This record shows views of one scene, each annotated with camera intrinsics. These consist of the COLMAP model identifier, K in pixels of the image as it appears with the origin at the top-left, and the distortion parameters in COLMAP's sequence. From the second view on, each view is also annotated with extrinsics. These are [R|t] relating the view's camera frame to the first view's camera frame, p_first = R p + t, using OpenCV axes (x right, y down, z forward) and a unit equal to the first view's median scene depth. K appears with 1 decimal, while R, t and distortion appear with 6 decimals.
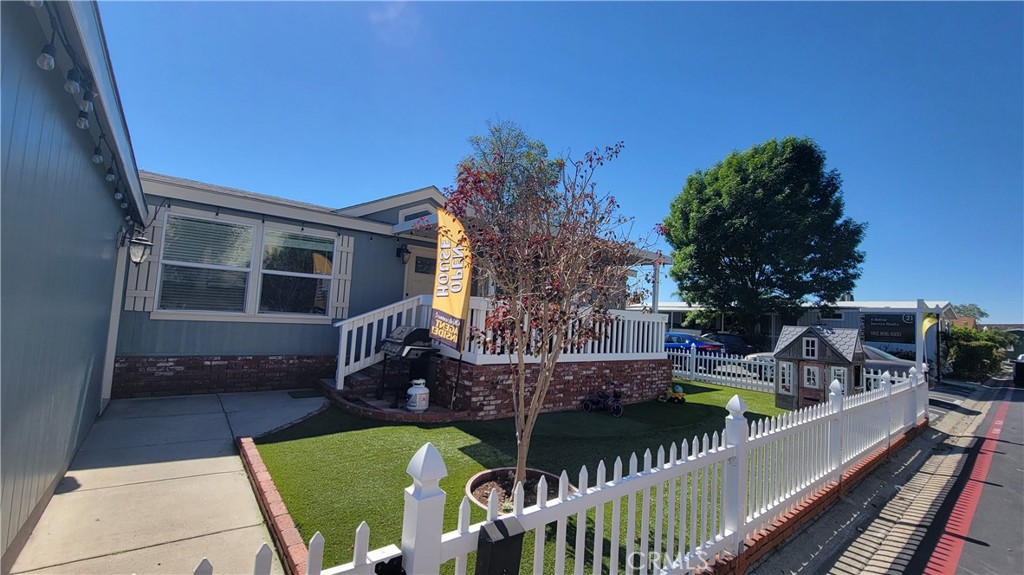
lens RADIAL K [[416.5, 0, 508.9], [0, 416.5, 291.0], [0, 0, 1]] dist [0.005398, 0.000352]
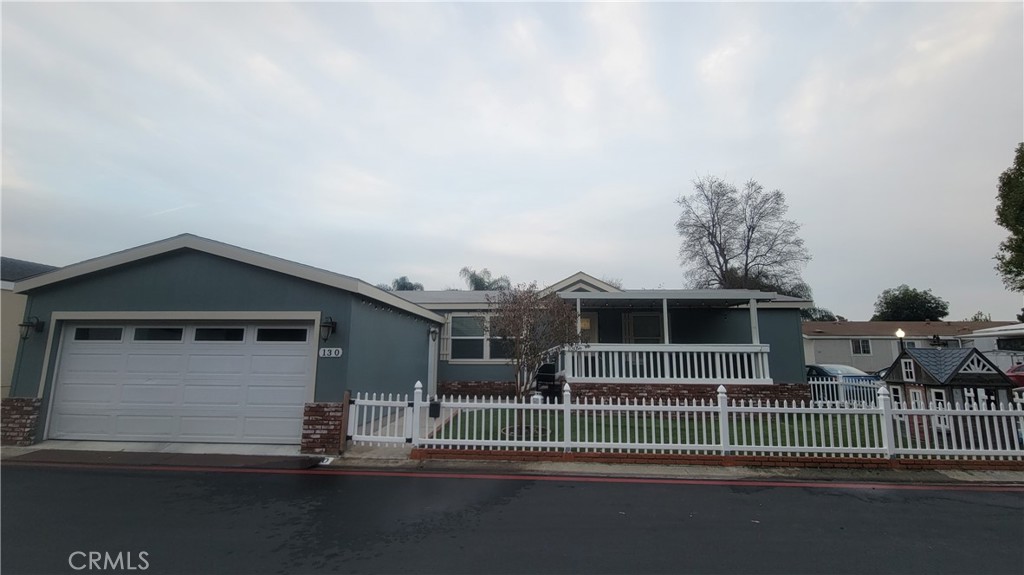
lens RADIAL K [[416.3, 0, 512.3], [0, 416.3, 296.8], [0, 0, 1]] dist [0.001169, 0.000071]
pose [[0.742901, -0.144423, -0.653637, 0.692732], [0.078842, 0.988530, -0.128809, 0.021758], [0.664742, 0.044158, 0.745766, -0.327330]]
